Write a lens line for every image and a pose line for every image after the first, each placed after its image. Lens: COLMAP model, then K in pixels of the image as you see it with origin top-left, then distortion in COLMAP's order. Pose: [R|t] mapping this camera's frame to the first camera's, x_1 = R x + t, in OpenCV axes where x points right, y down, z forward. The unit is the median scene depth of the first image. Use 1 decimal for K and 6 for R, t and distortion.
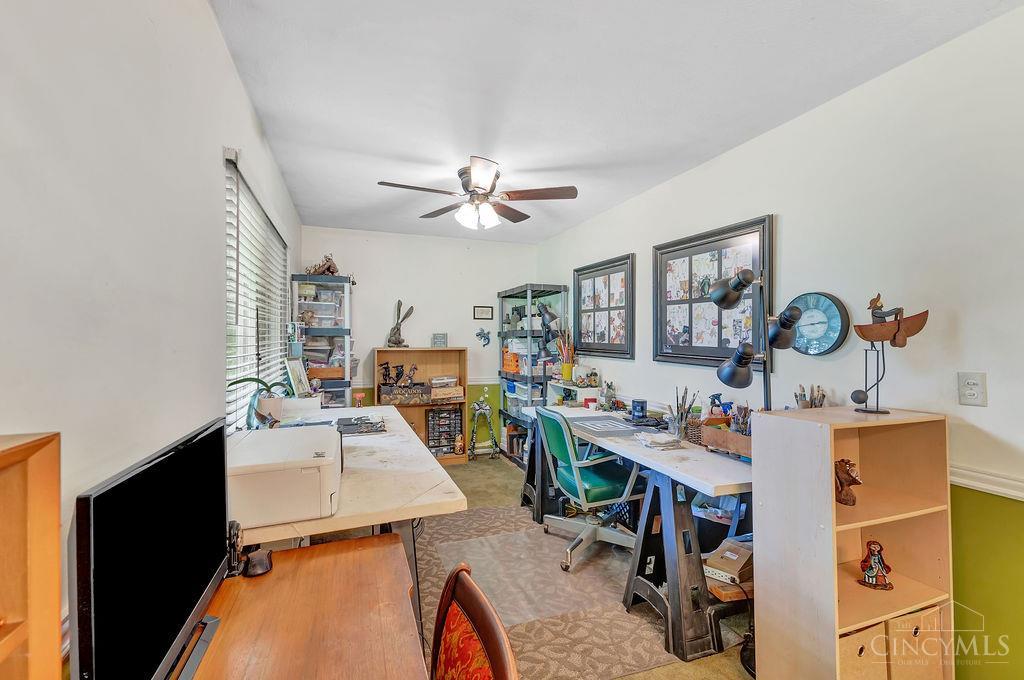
lens RADIAL K [[442.4, 0, 513.3], [0, 442.4, 324.2], [0, 0, 1]] dist [0.003048, 0.000461]
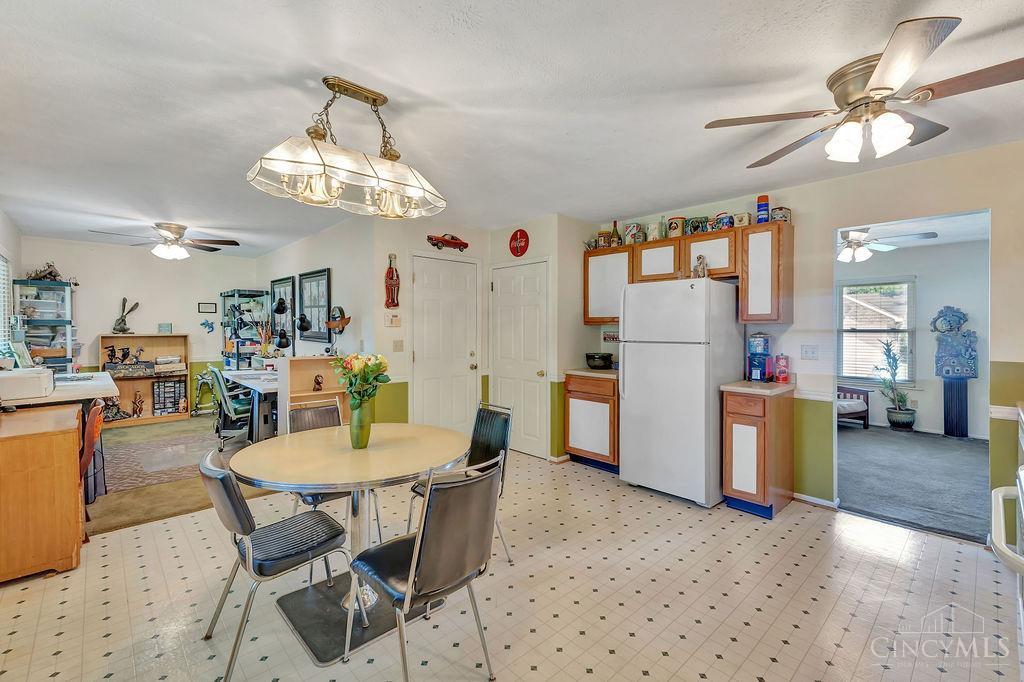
lens RADIAL K [[442.4, 0, 513.3], [0, 442.4, 325.2], [0, 0, 1]] dist [0.003048, 0.000461]
pose [[0.921516, -0.000550, 0.388339, 0.289305], [-0.010581, 0.999592, 0.026524, -0.020318], [-0.388195, -0.028552, 0.921135, -0.644324]]
